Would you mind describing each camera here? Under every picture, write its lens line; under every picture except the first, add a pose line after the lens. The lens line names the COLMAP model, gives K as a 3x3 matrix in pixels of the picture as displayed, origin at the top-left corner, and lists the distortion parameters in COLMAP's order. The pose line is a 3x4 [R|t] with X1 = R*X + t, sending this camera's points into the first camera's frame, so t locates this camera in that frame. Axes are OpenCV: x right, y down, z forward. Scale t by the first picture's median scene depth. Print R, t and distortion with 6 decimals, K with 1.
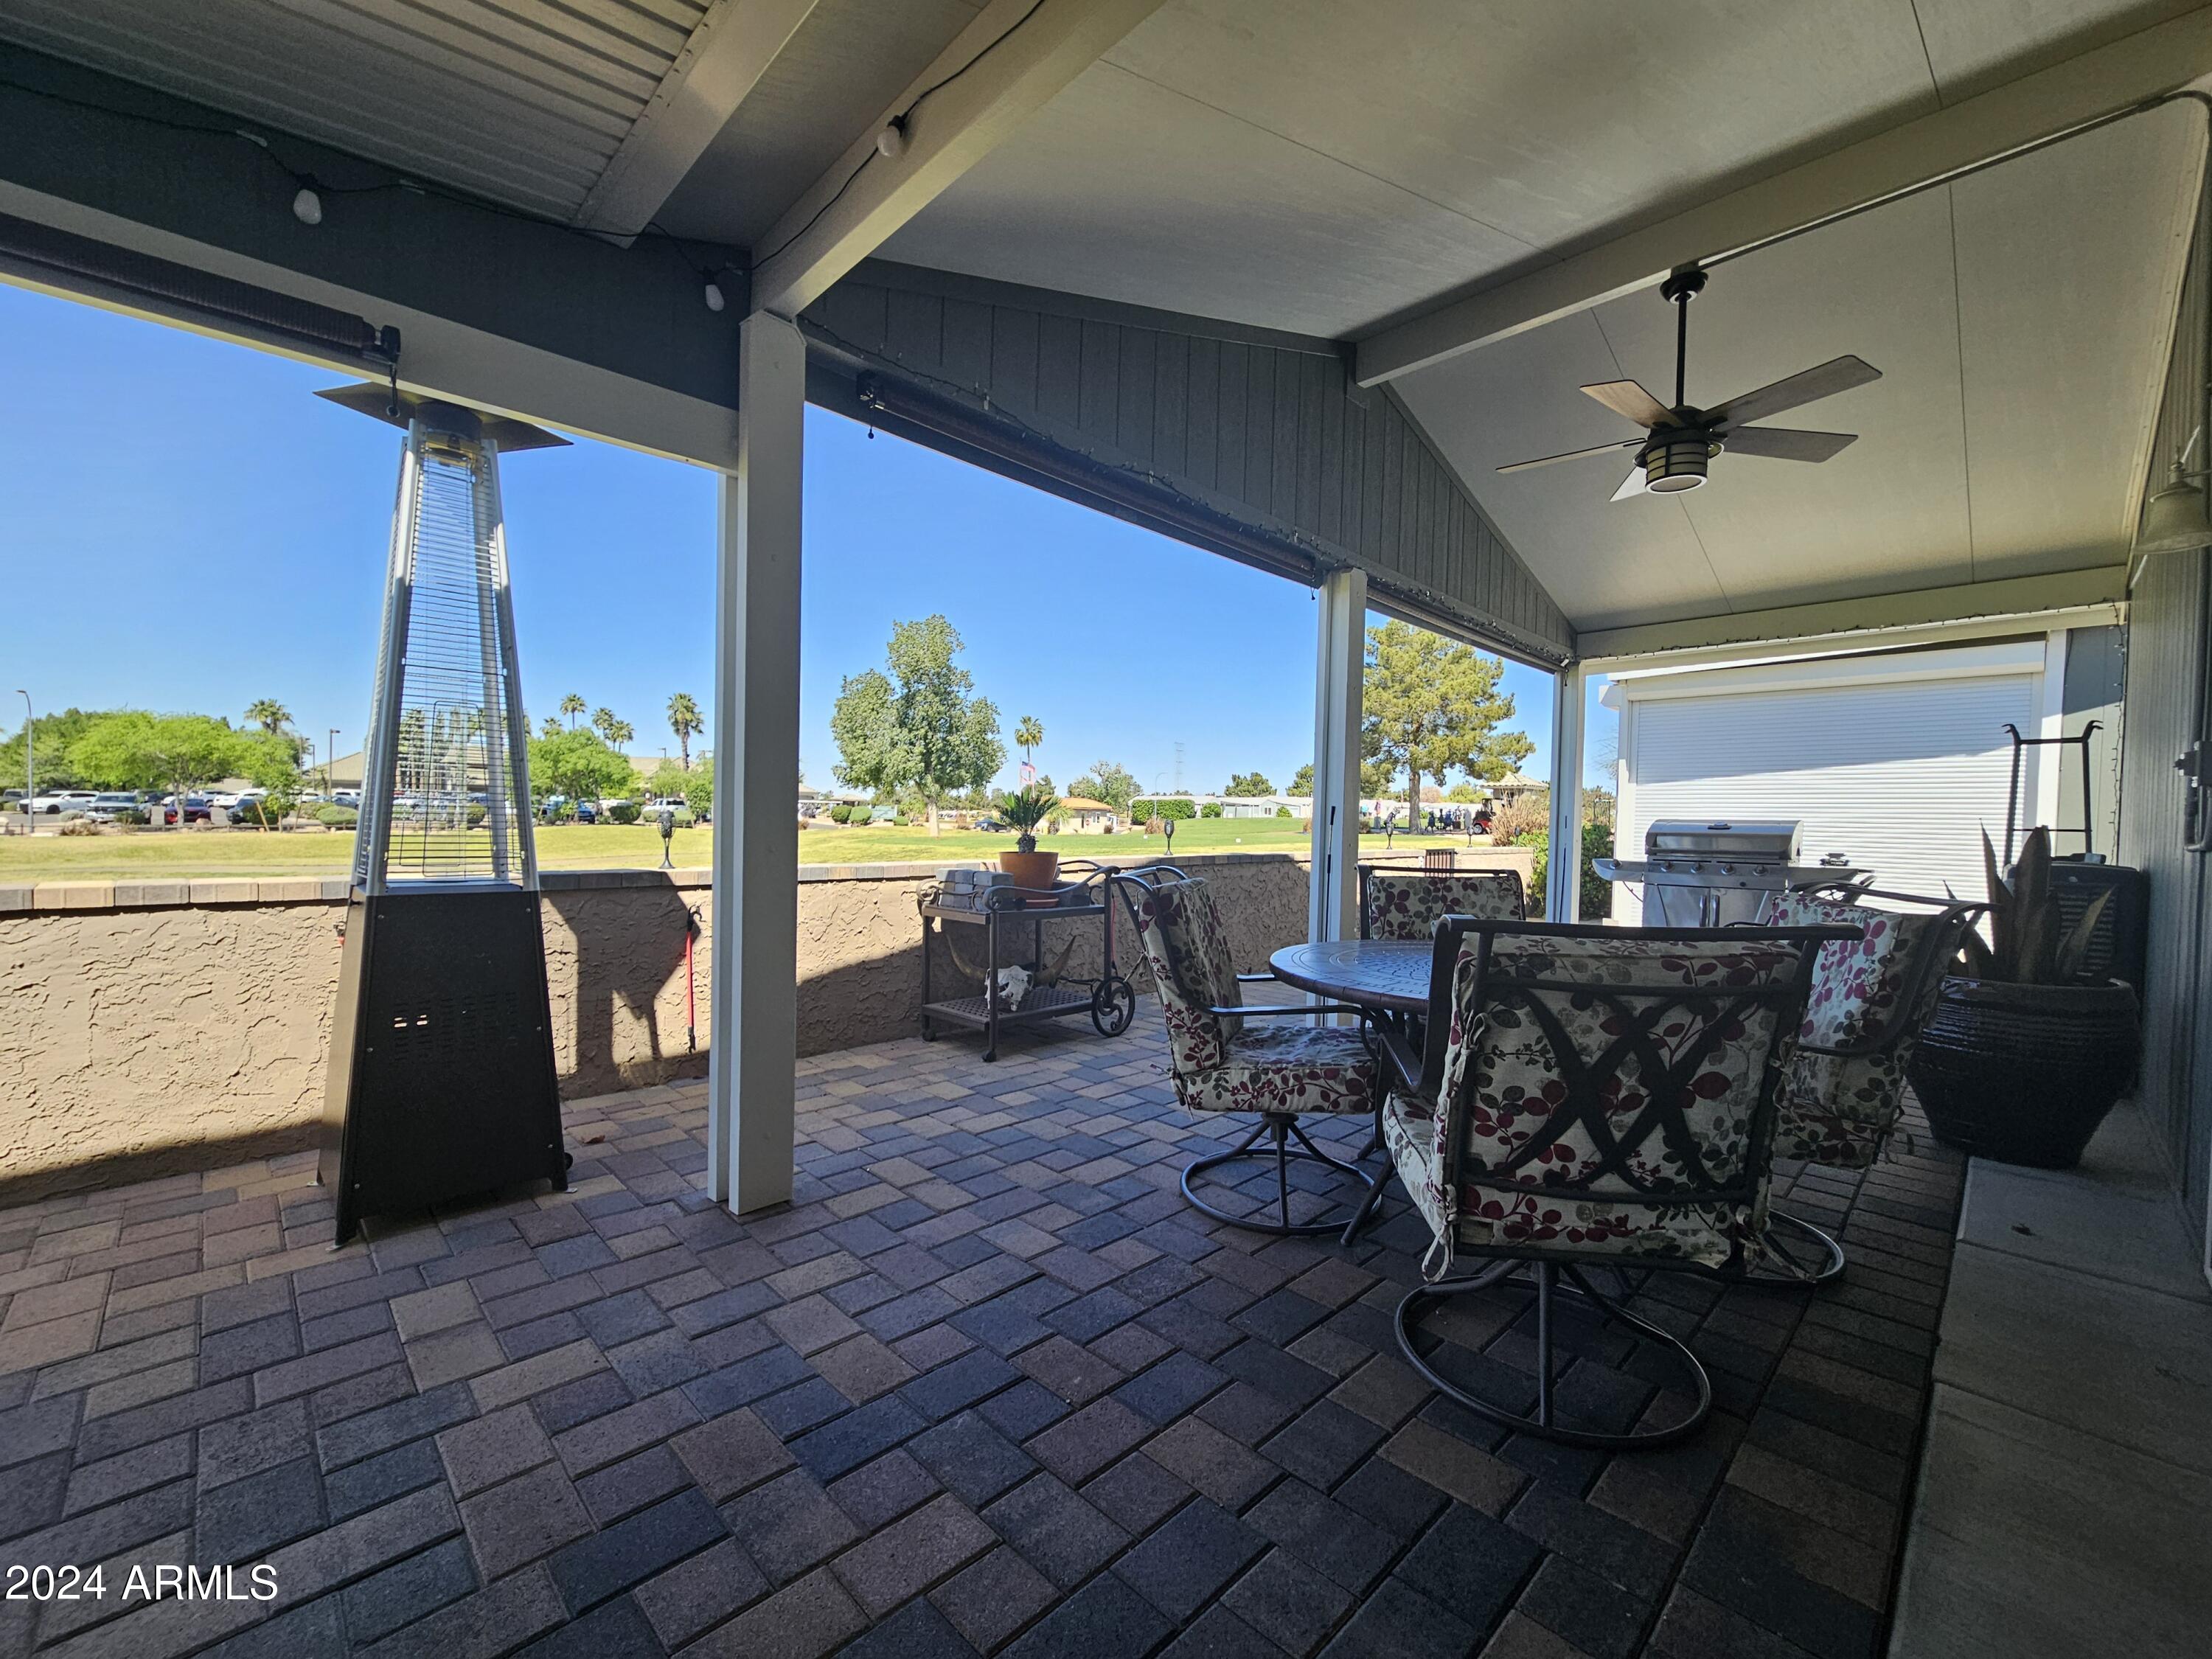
lens RADIAL K [[912.2, 0, 1101.8], [0, 912.2, 842.2], [0, 0, 1]] dist [-0.001171, -0.000142]
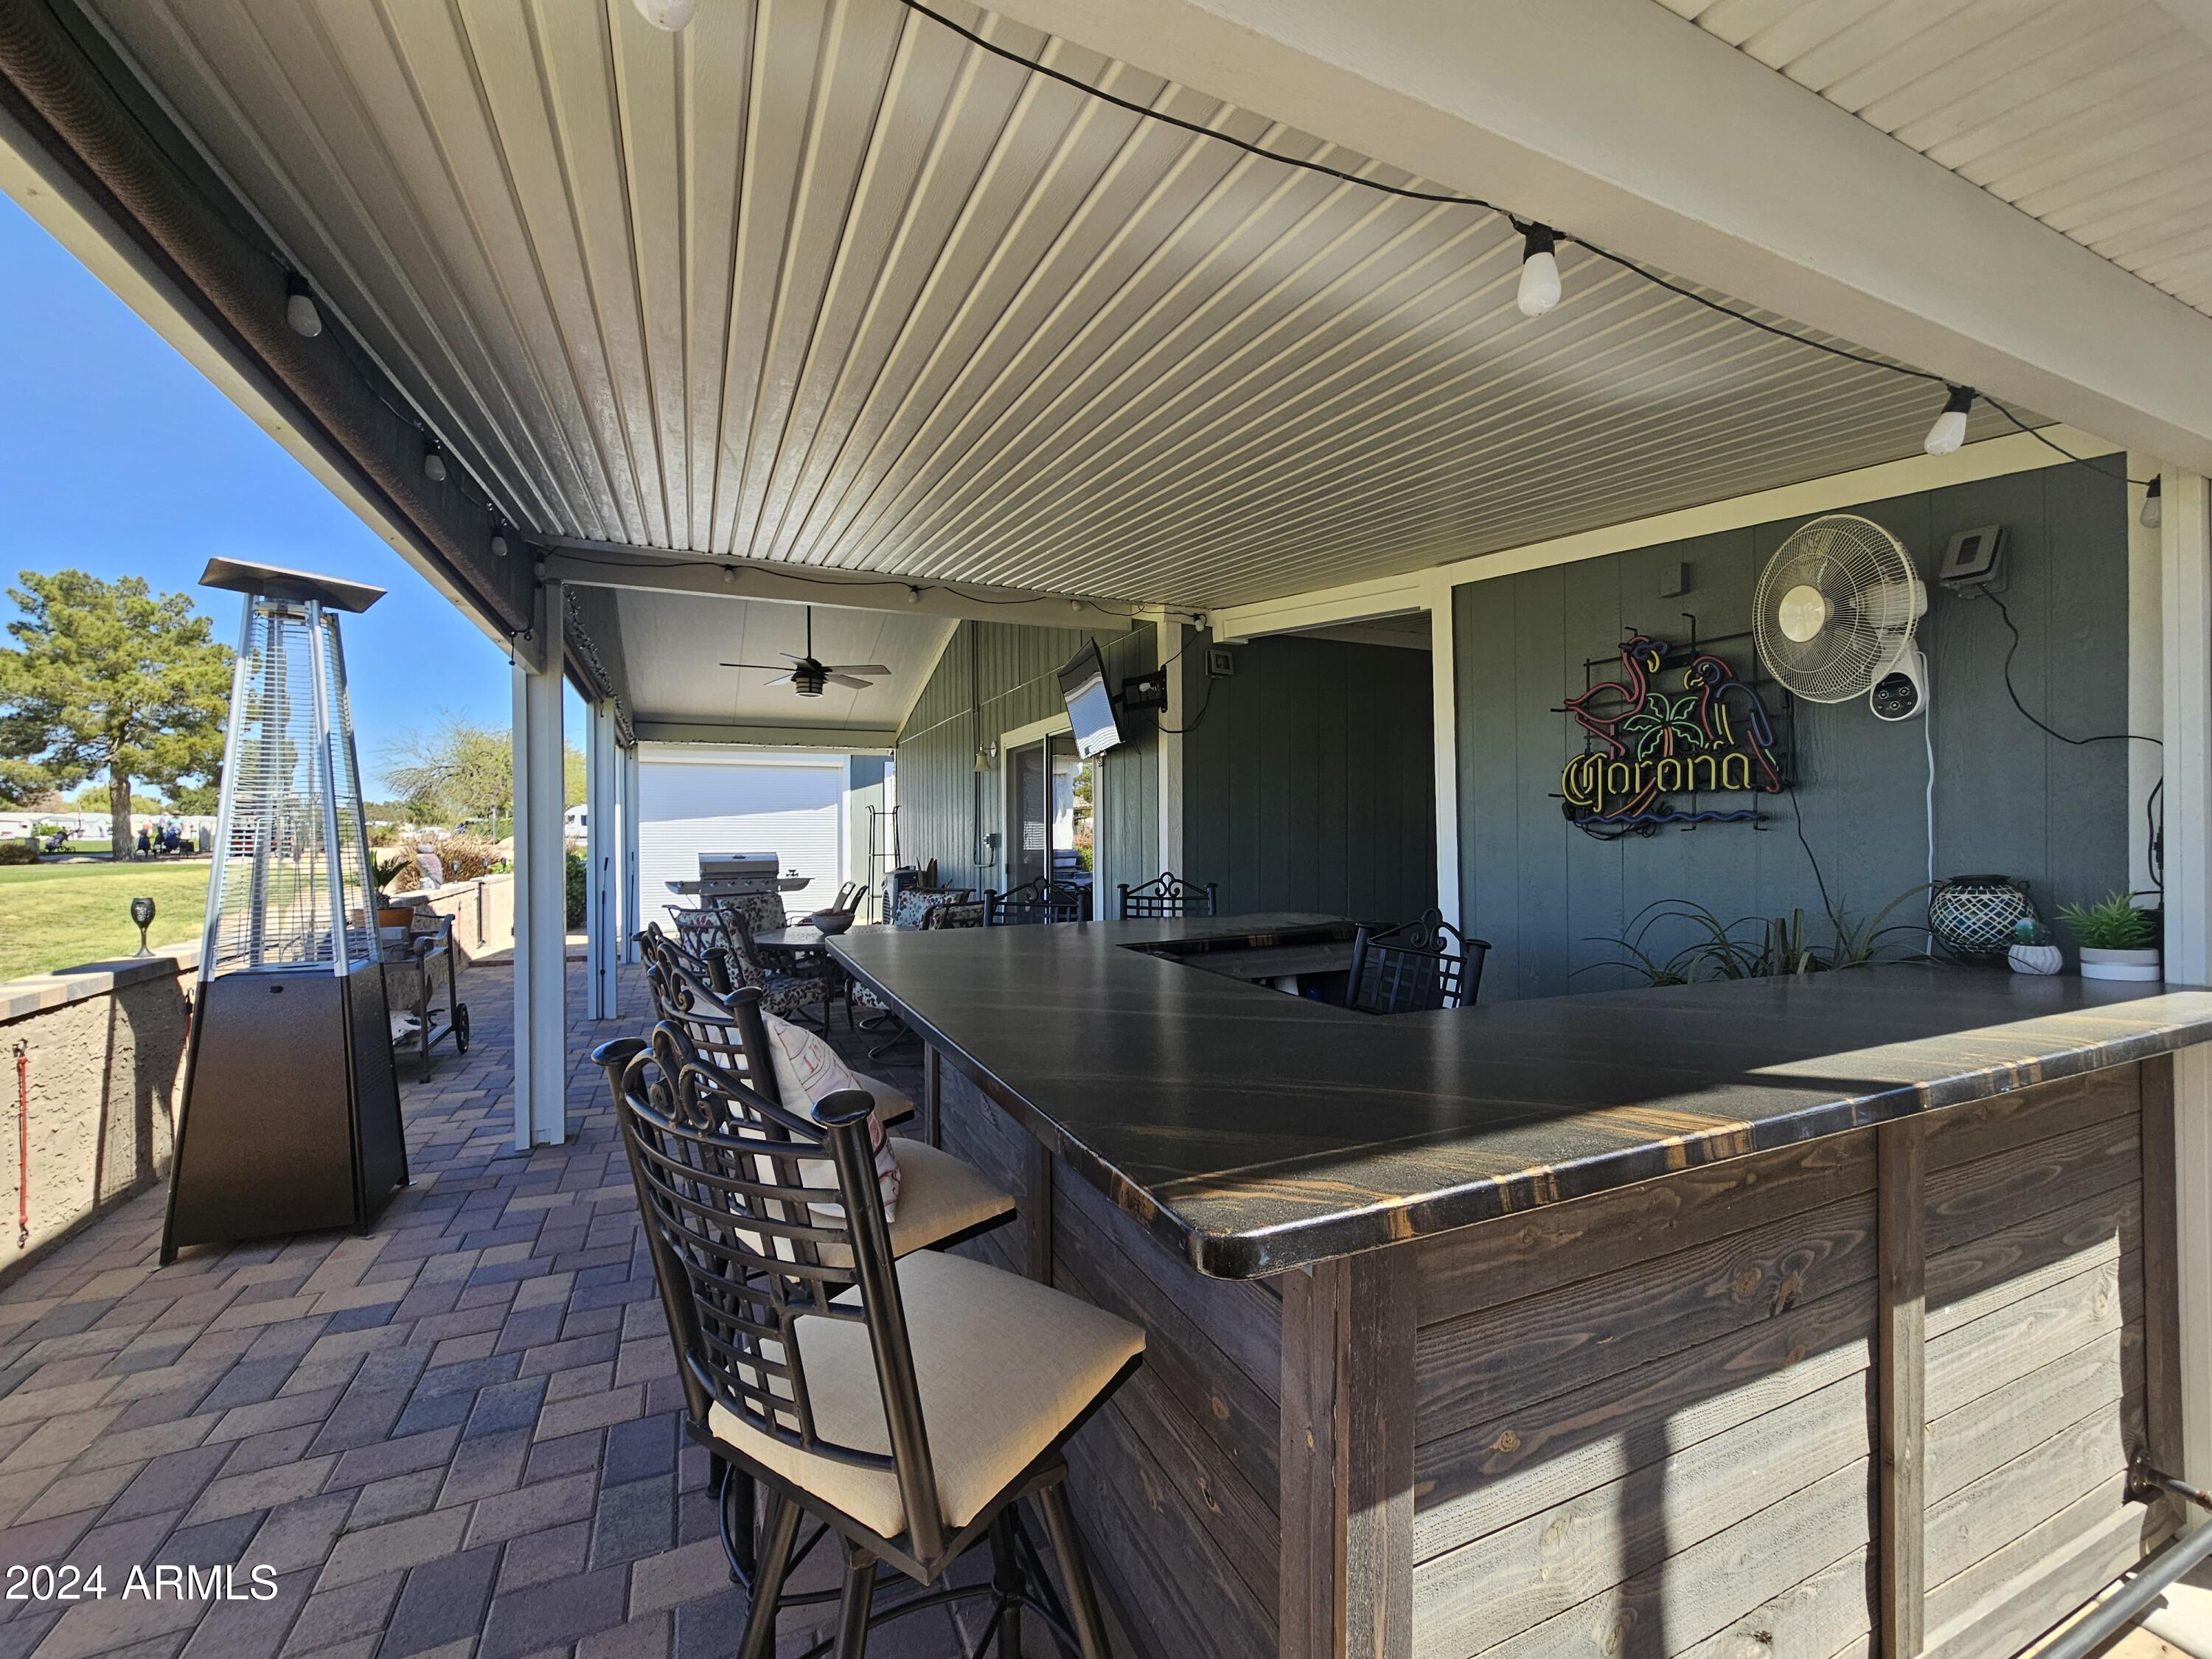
lens RADIAL K [[912.2, 0, 1101.8], [0, 912.2, 842.2], [0, 0, 1]] dist [-0.001171, -0.000142]
pose [[0.344692, -0.024717, 0.938390, -0.600292], [0.034841, 0.999301, 0.013524, -0.040652], [-0.938069, 0.028033, 0.345312, -0.172669]]
